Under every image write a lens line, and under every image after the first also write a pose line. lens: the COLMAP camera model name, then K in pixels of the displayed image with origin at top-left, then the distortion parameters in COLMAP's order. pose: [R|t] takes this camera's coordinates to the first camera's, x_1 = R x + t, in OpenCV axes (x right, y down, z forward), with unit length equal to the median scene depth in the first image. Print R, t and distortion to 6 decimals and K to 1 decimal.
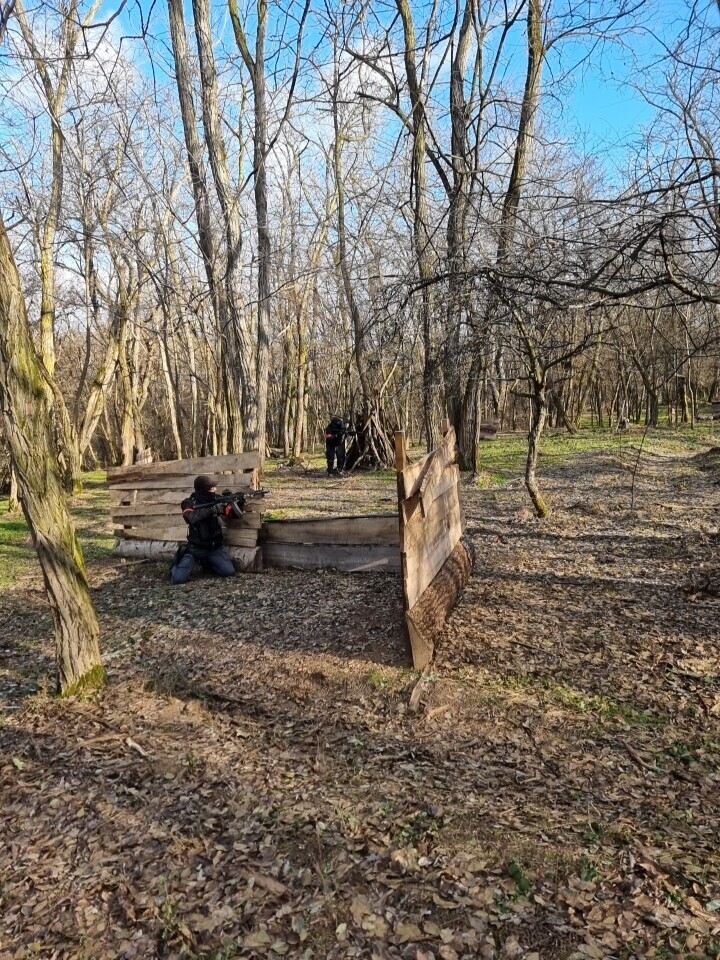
lens RADIAL K [[627.1, 0, 364.0], [0, 627.1, 476.6], [0, 0, 1]] dist [0.088824, -0.066169]
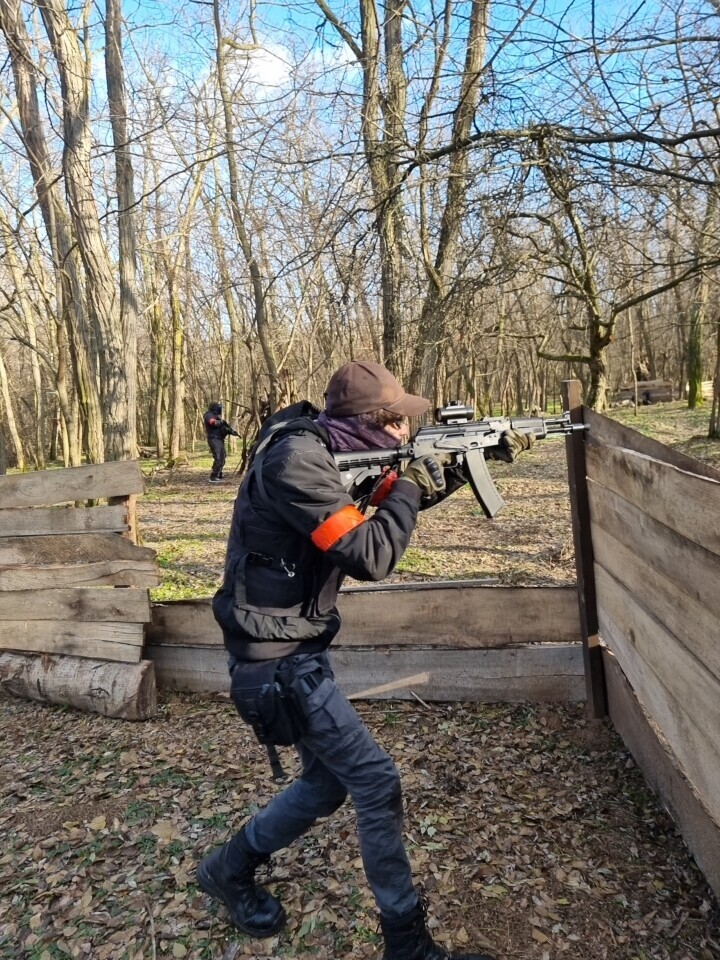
lens RADIAL K [[627.1, 0, 364.0], [0, 627.1, 476.6], [0, 0, 1]] dist [0.088824, -0.066169]
pose [[0.980294, -0.032046, 0.194926, -0.042496], [0.030302, 0.999470, 0.011928, -0.012188], [-0.195204, -0.005786, 0.980746, 0.221137]]
